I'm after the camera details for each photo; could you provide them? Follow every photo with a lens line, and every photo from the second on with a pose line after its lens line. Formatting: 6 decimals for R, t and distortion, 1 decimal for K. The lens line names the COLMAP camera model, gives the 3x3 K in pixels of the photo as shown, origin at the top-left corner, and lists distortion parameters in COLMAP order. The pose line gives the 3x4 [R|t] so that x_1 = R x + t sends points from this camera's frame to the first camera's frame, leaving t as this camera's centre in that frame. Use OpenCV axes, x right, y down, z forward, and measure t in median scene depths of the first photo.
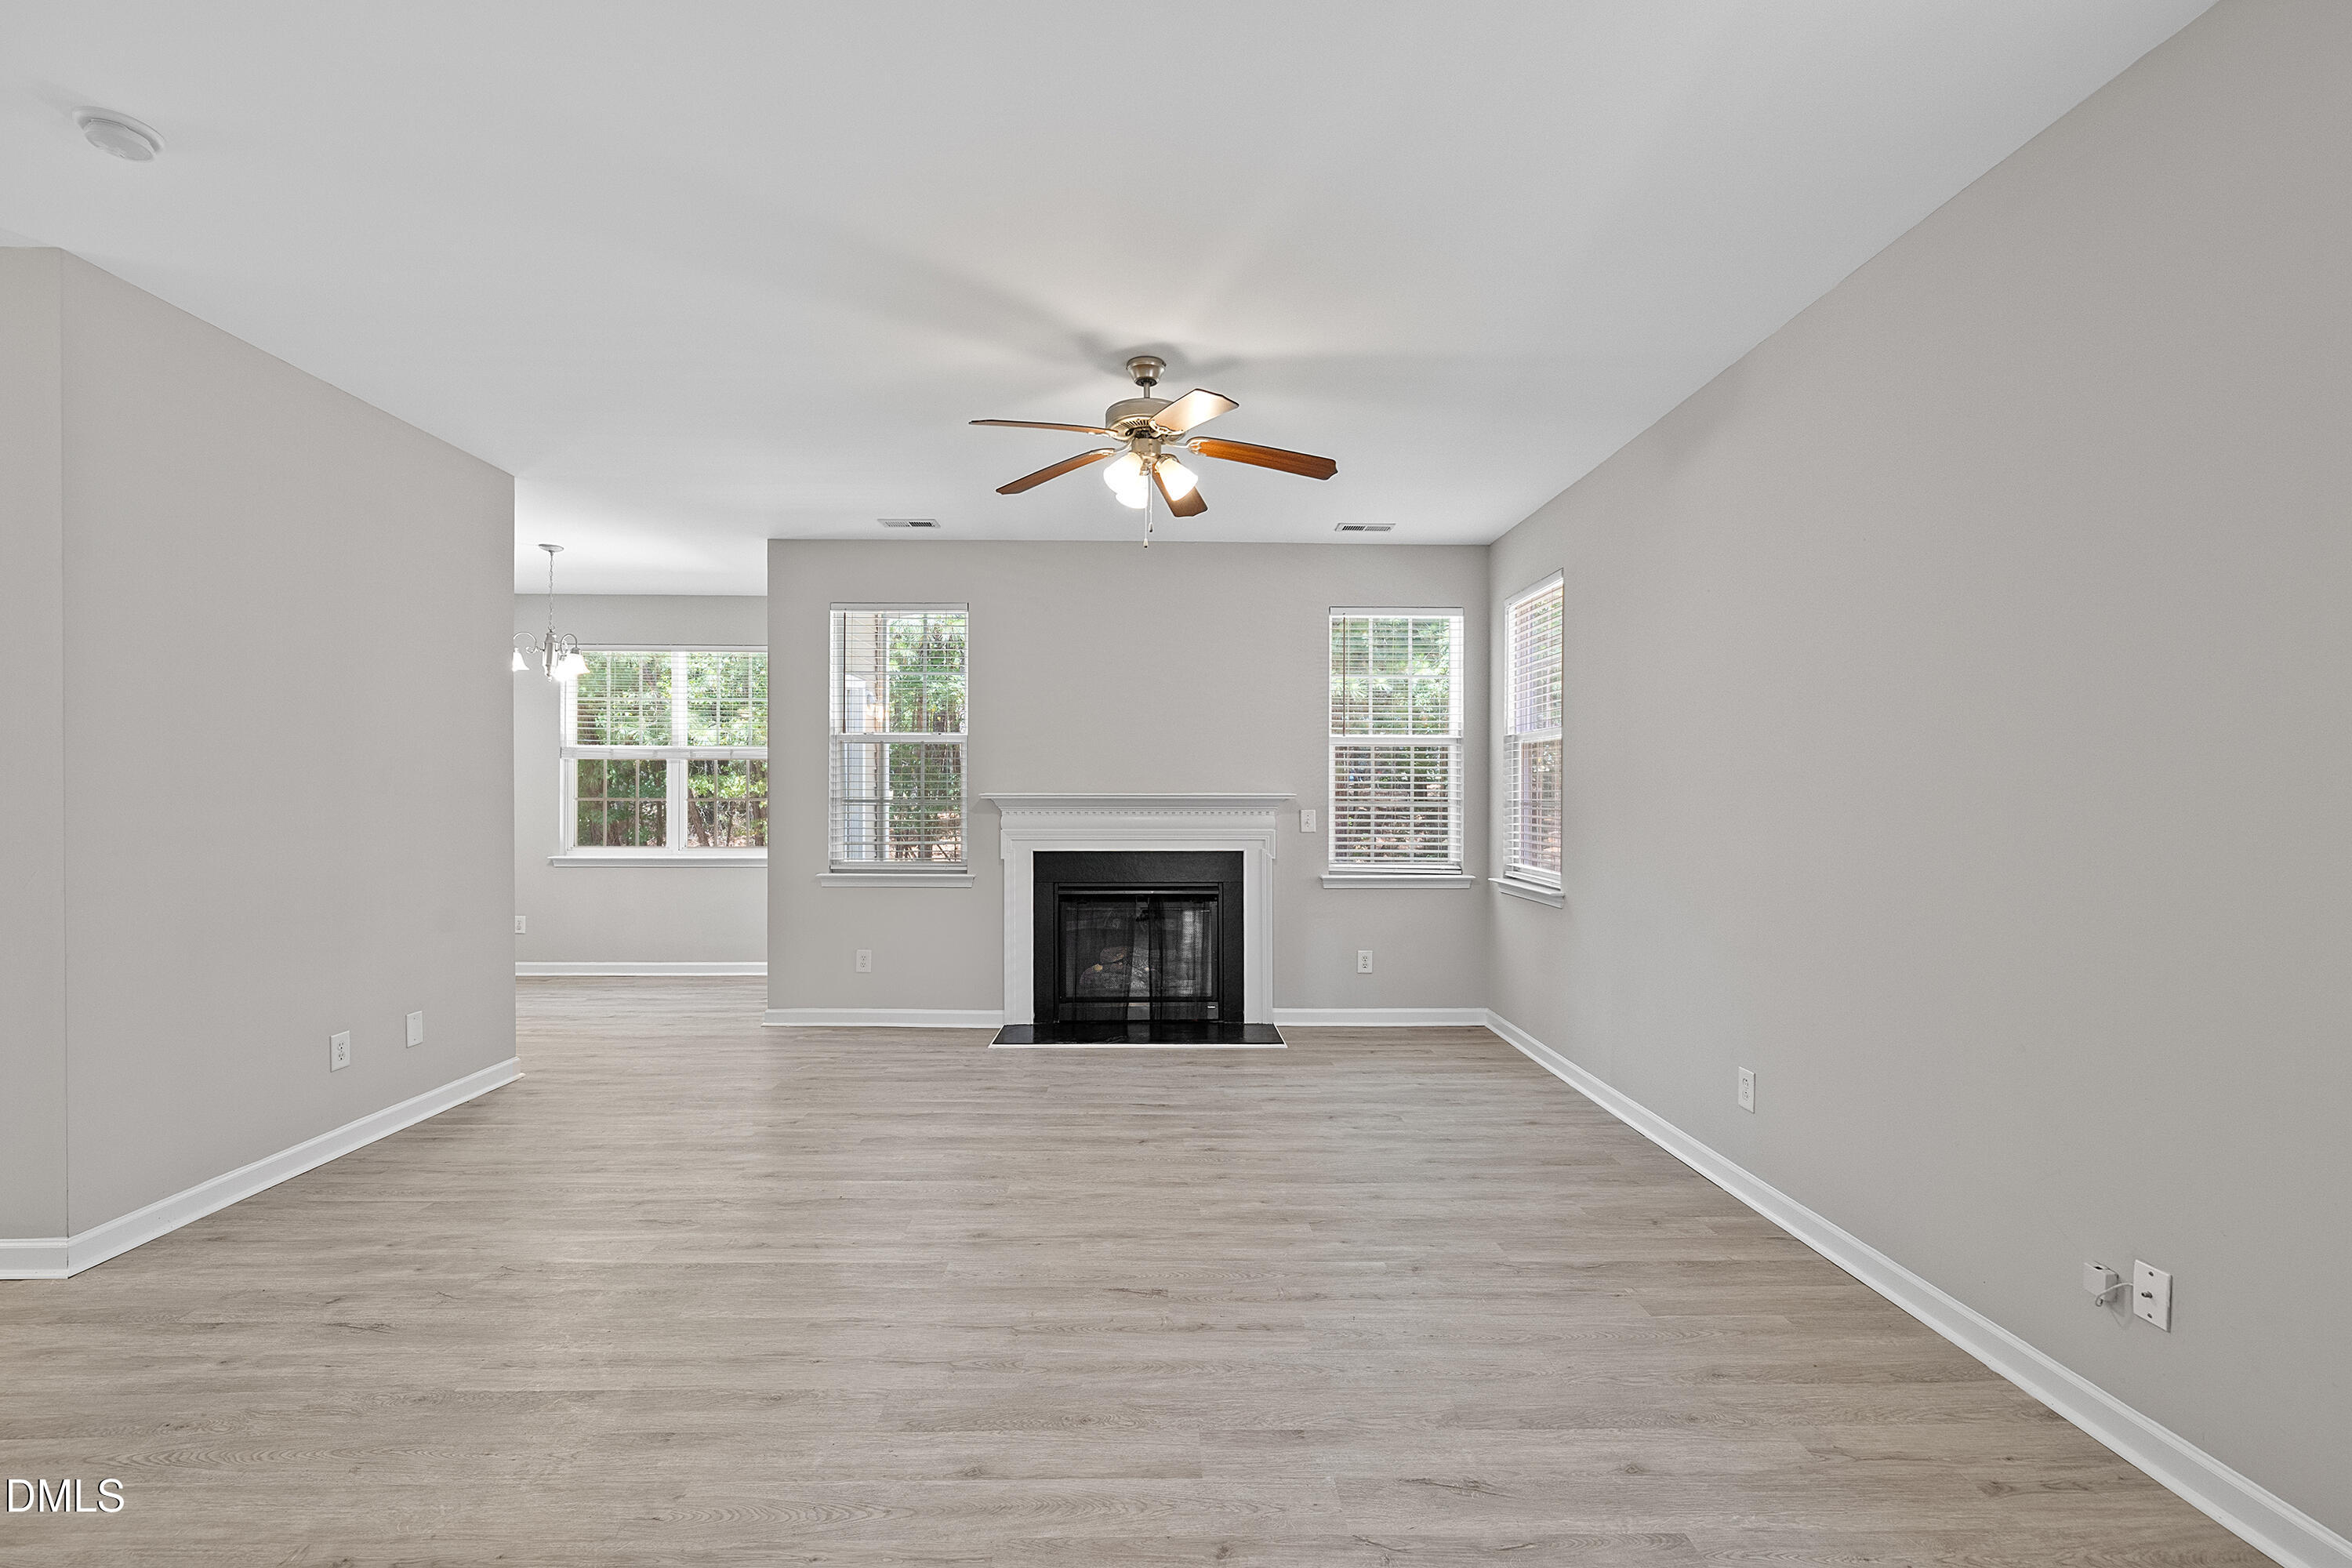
lens RADIAL K [[1000.7, 0, 1160.4], [0, 1000.7, 788.4], [0, 0, 1]] dist [0.003374, -0.000308]
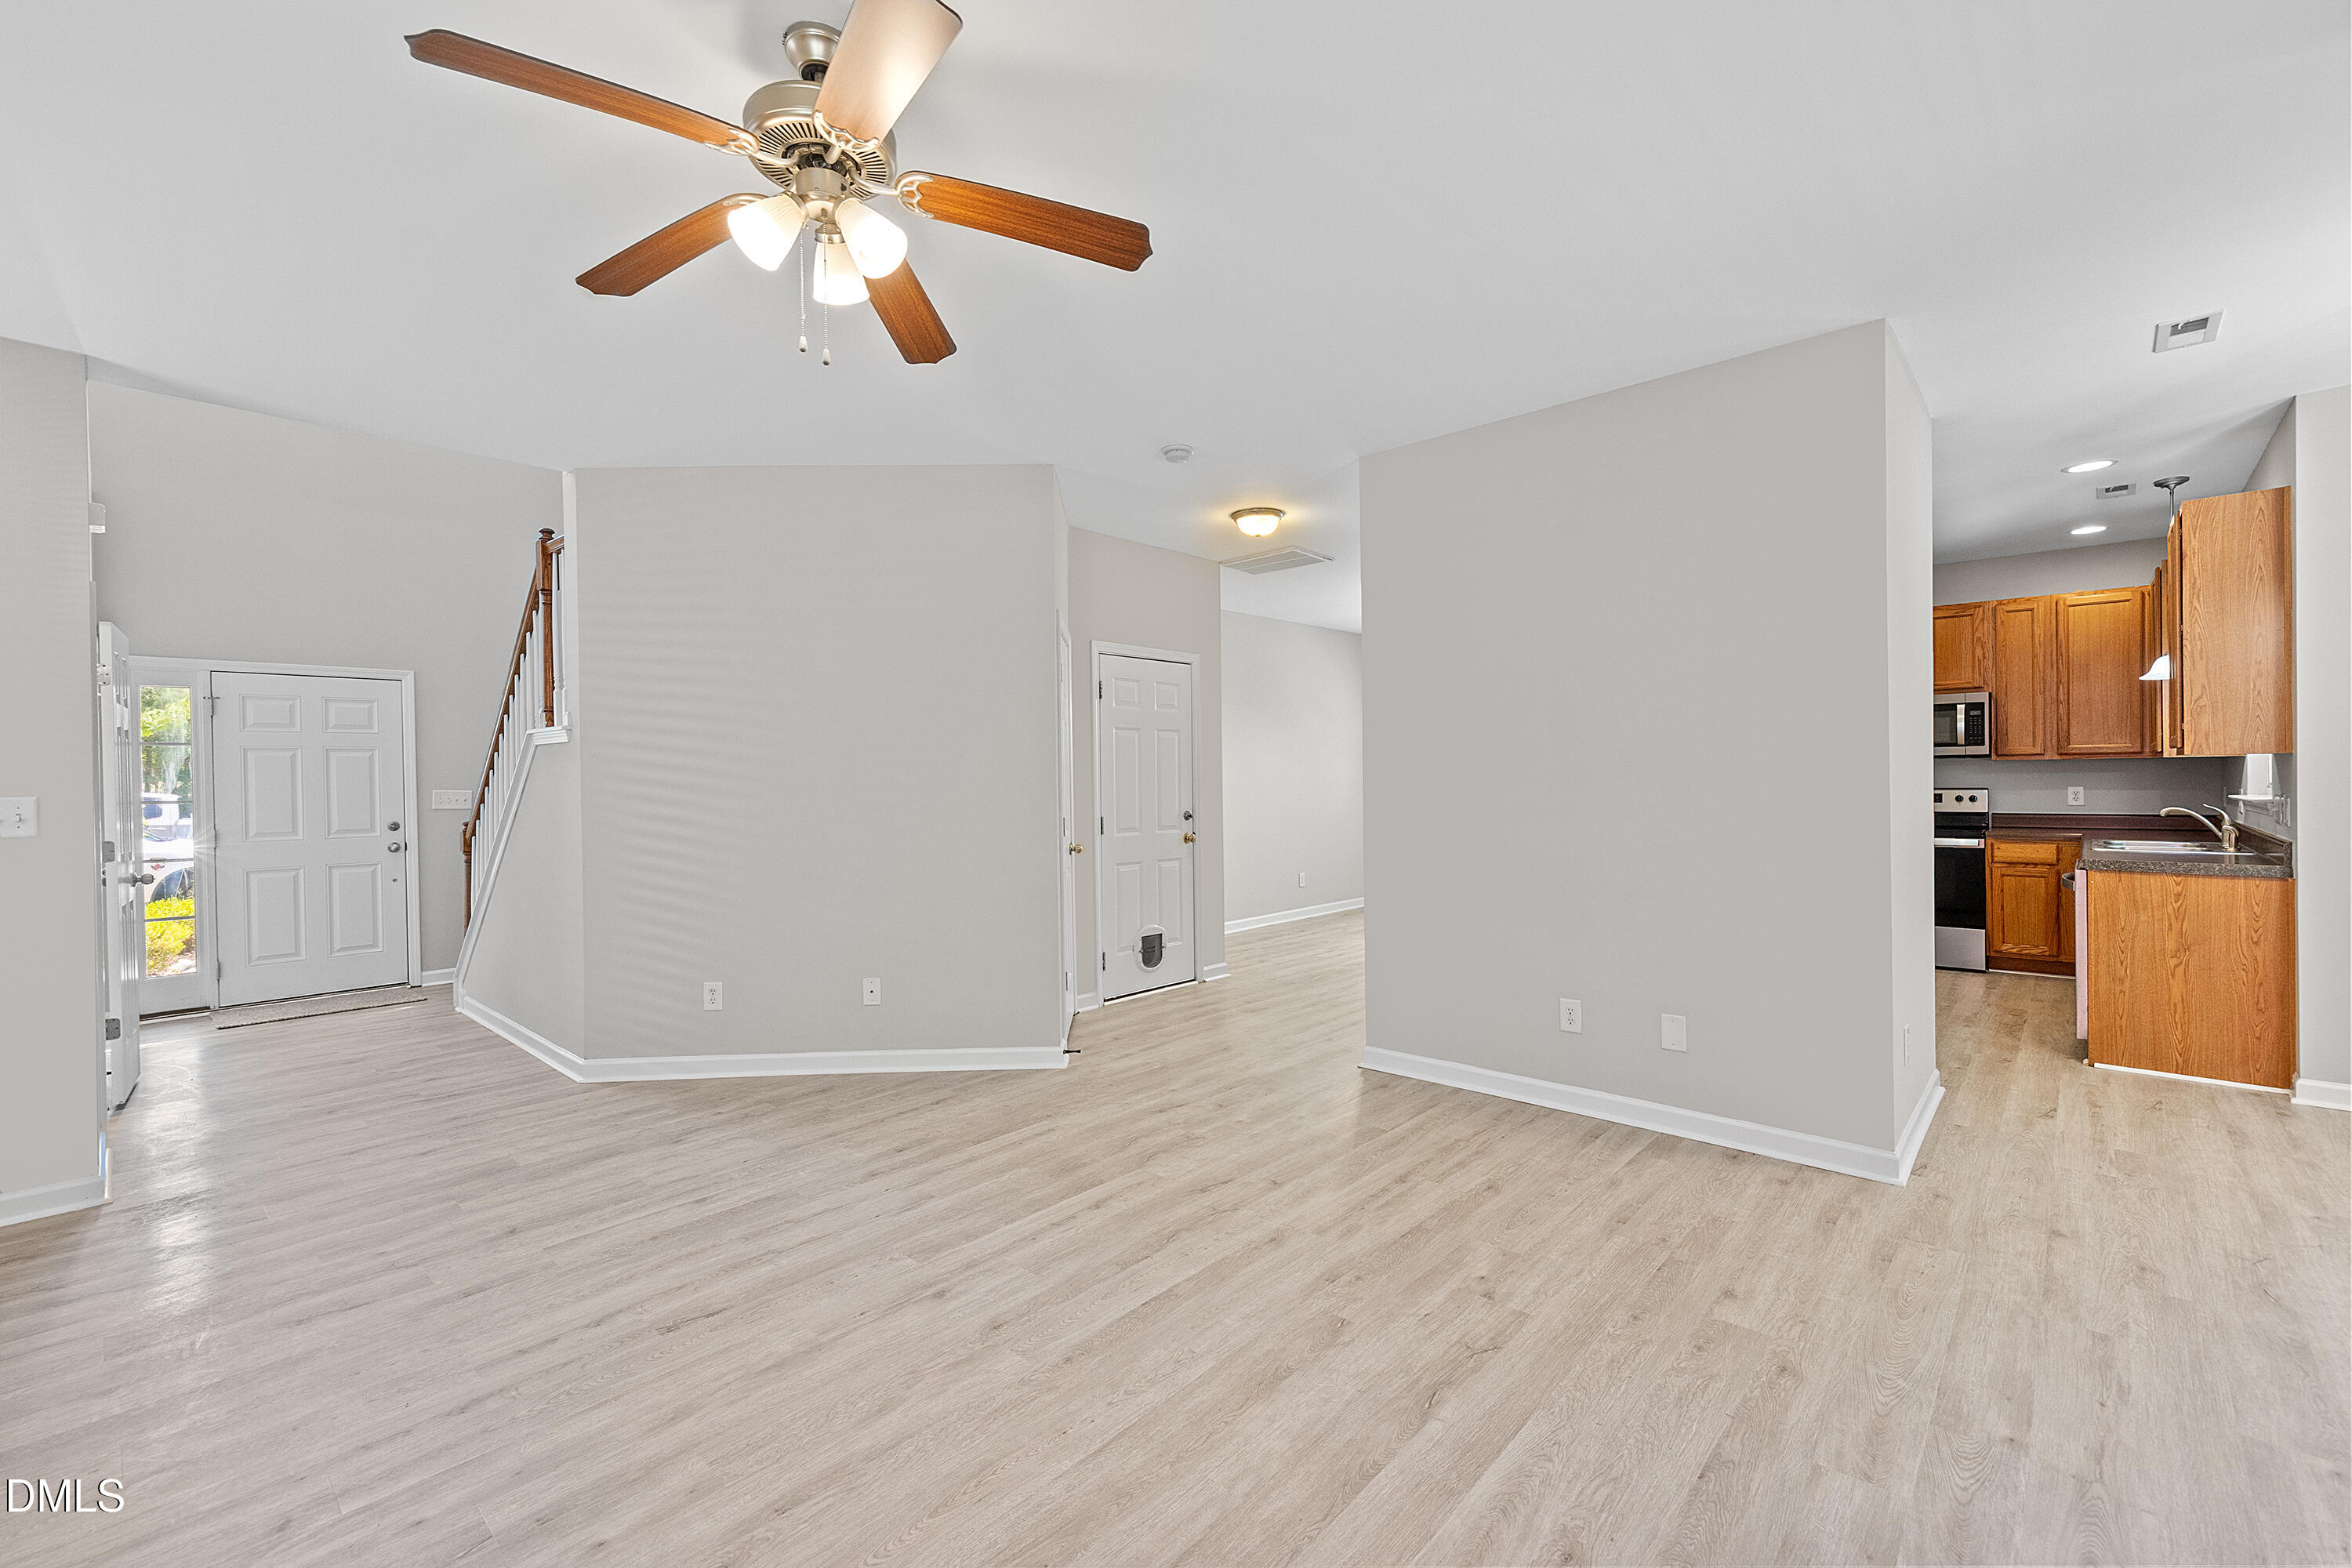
lens RADIAL K [[1000.7, 0, 1166.8], [0, 1000.7, 783.7], [0, 0, 1]] dist [0.003374, -0.000308]
pose [[-0.690524, 0.010052, -0.723240, 0.178147], [0.017769, 0.999837, -0.003069, 0.008111], [0.723091, -0.014971, -0.690590, 1.024634]]
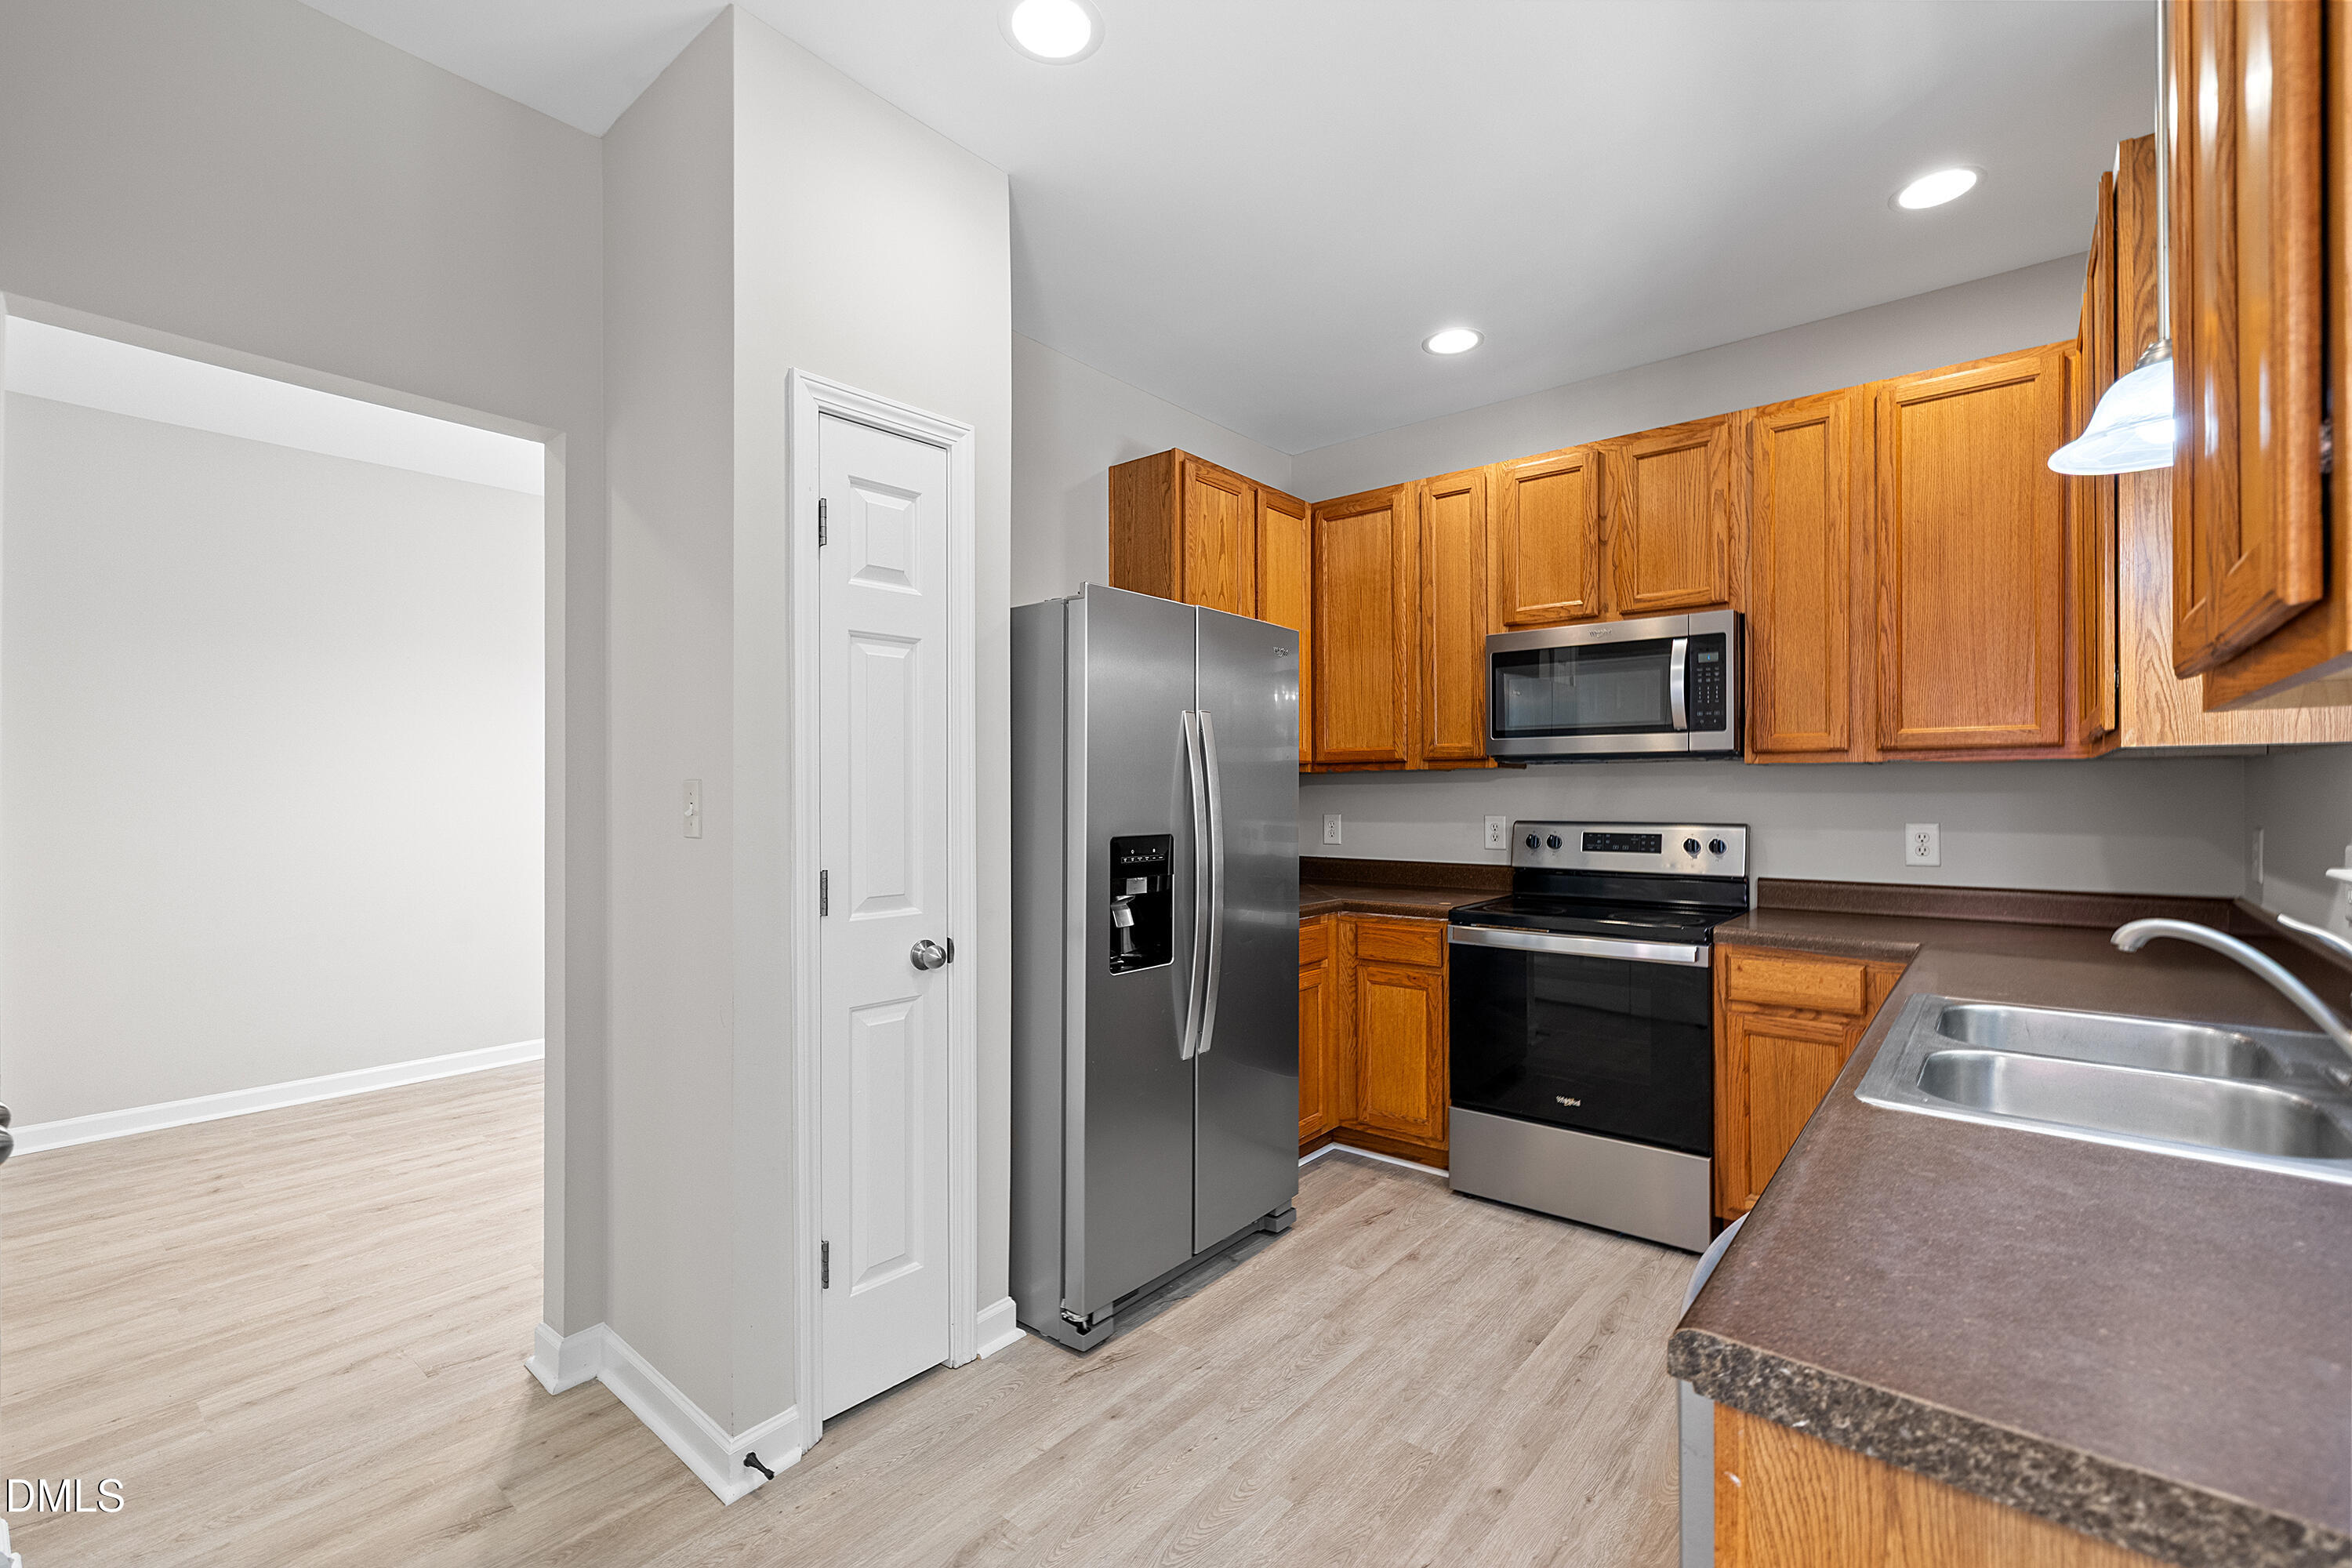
lens RADIAL K [[1000.7, 0, 1175.3], [0, 1000.7, 796.1], [0, 0, 1]] dist [0.003374, -0.000308]
pose [[-0.659438, 0.002461, -0.751755, -0.833187], [0.010262, 0.999931, -0.005729, 0.011552], [0.751689, -0.011492, -0.659418, 1.036366]]
